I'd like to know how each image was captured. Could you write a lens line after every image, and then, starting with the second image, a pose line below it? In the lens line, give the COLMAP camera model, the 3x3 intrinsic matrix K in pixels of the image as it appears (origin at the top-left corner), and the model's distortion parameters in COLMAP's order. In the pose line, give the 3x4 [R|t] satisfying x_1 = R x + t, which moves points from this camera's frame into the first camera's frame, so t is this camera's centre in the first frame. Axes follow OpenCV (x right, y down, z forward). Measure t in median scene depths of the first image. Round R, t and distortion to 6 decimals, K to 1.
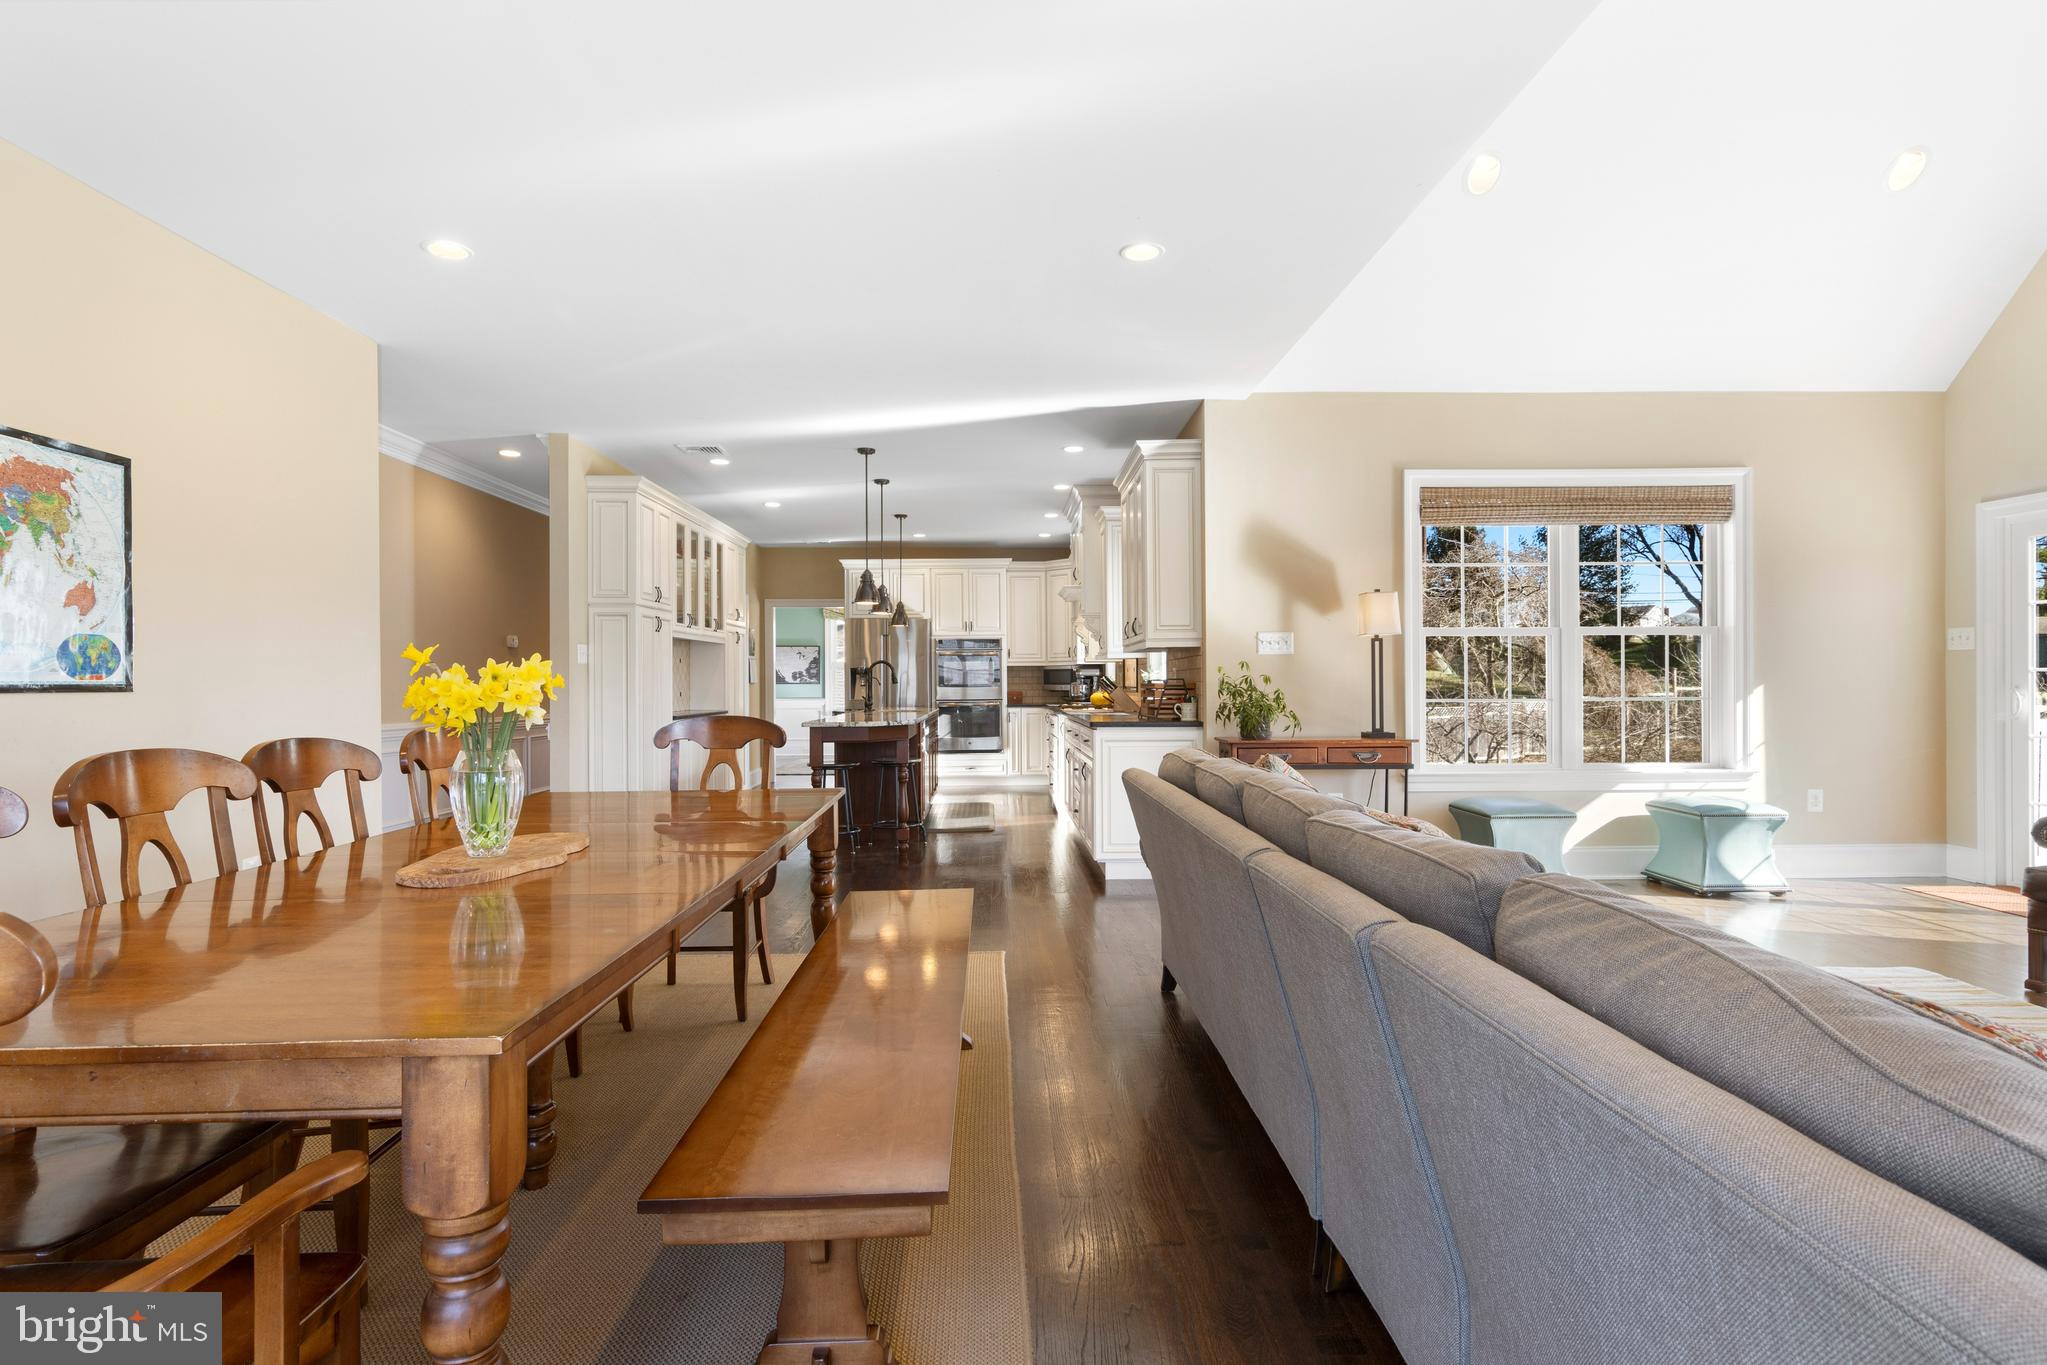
lens RADIAL K [[1045.1, 0, 1024.4], [0, 1045.1, 683.8], [0, 0, 1]] dist [0.013718, -0.003536]
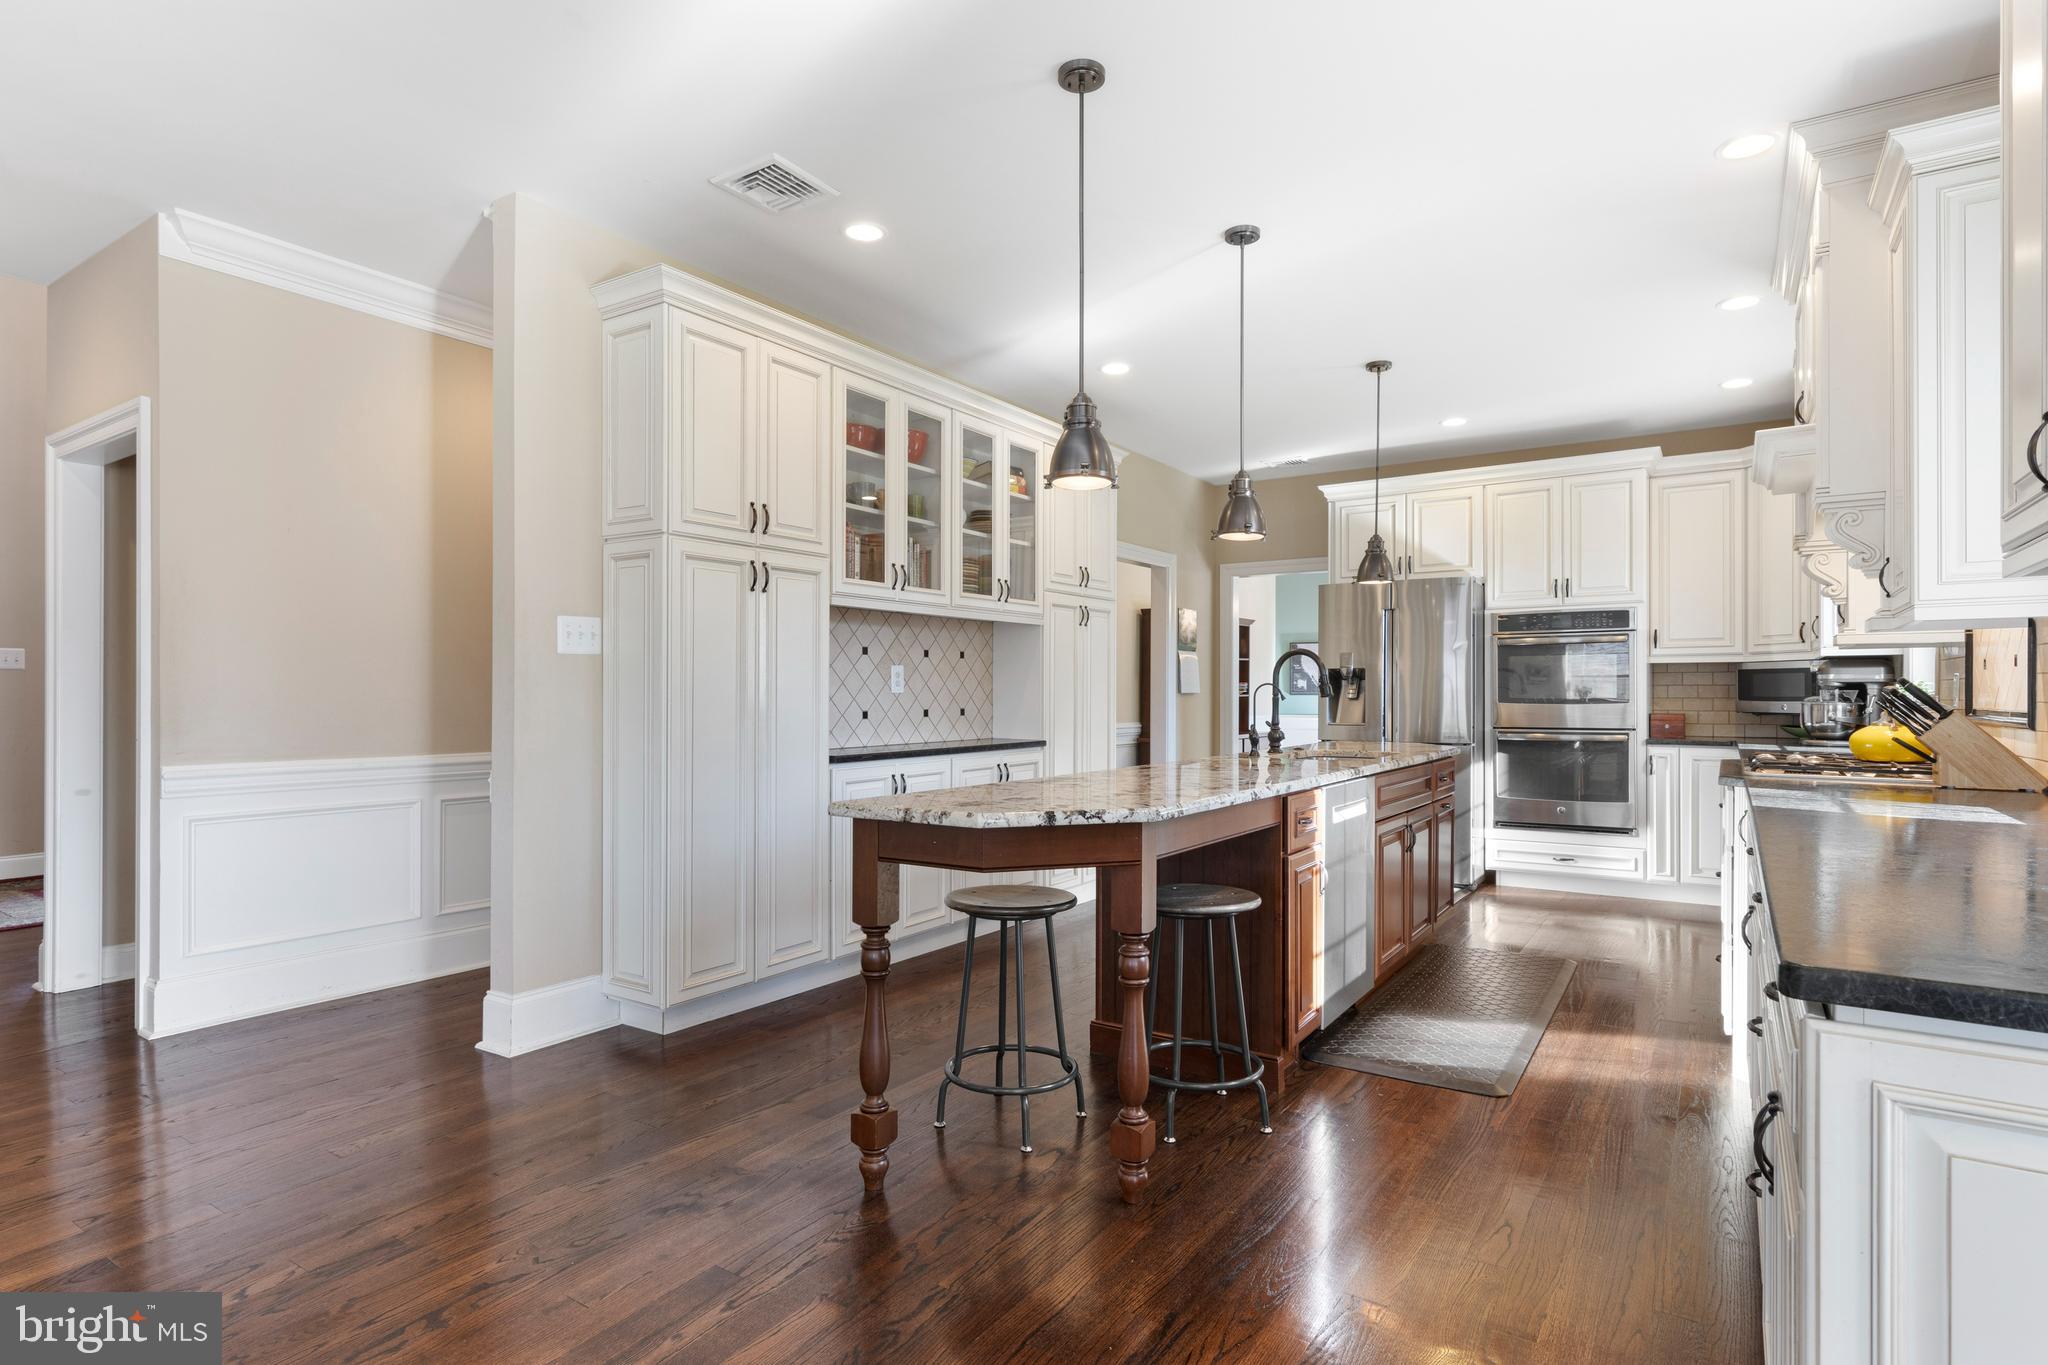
lens RADIAL K [[1045.6, 0, 1031.0], [0, 1045.6, 693.7], [0, 0, 1]] dist [0.013718, -0.003536]
pose [[0.817157, 0.006945, -0.576373, 0.033224], [-0.006951, 0.999973, 0.002194, -0.001360], [0.576373, 0.002214, 0.817184, 0.428026]]
